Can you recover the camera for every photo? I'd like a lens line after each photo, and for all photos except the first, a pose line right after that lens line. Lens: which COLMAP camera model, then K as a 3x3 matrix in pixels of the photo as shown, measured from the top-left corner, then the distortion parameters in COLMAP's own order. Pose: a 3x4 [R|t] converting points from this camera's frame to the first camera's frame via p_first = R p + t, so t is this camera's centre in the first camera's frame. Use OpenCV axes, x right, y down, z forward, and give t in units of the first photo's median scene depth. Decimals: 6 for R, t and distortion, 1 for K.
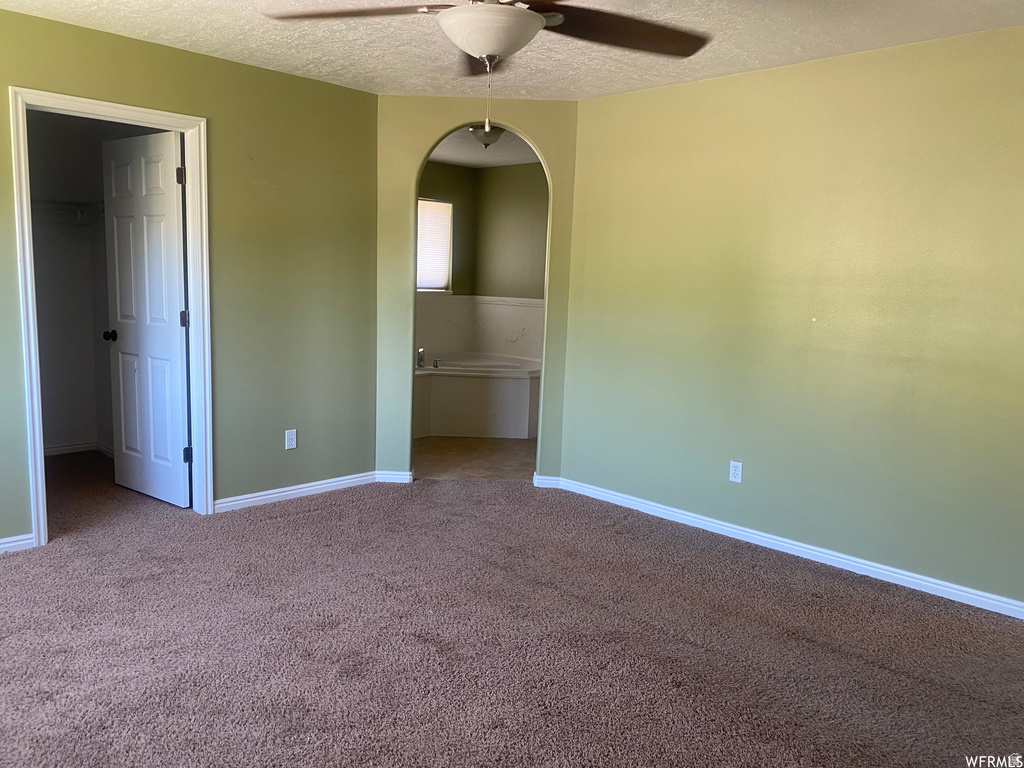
lens RADIAL K [[779.5, 0, 508.8], [0, 779.5, 383.7], [0, 0, 1]] dist [0.018412, -0.051467]
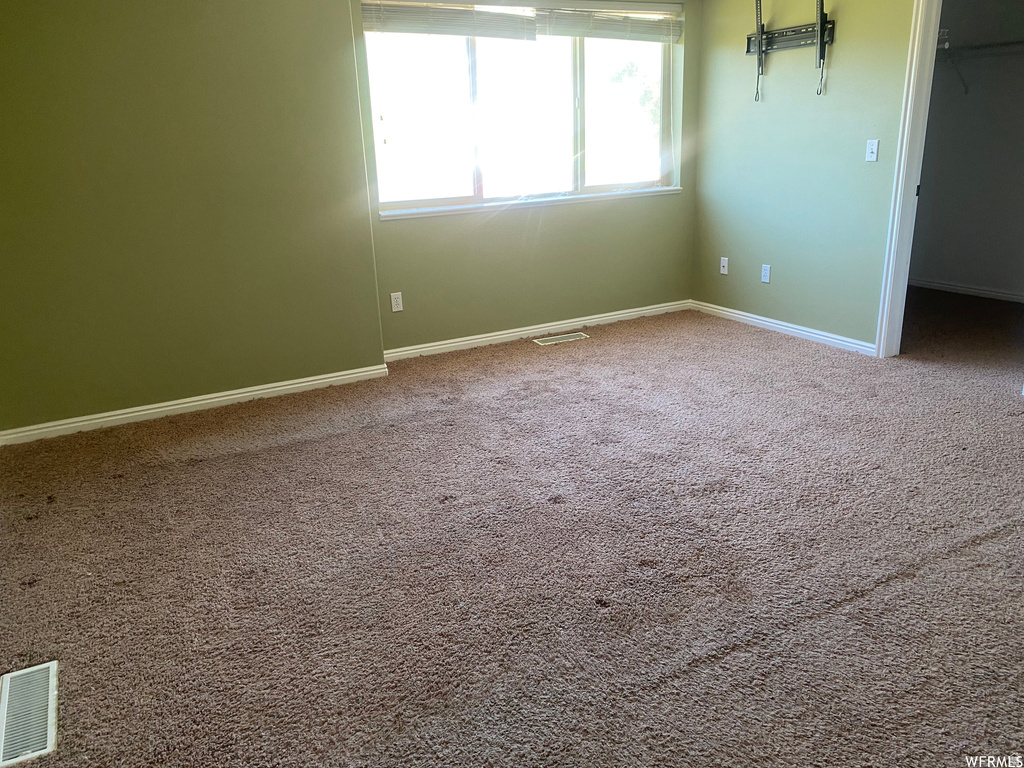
lens RADIAL K [[779.5, 0, 509.8], [0, 779.5, 385.4], [0, 0, 1]] dist [0.018412, -0.051467]
pose [[-0.280911, 0.270184, -0.920918, 0.849664], [-0.108442, 0.944475, 0.310174, -0.078582], [0.953588, 0.186998, -0.236014, 0.944807]]
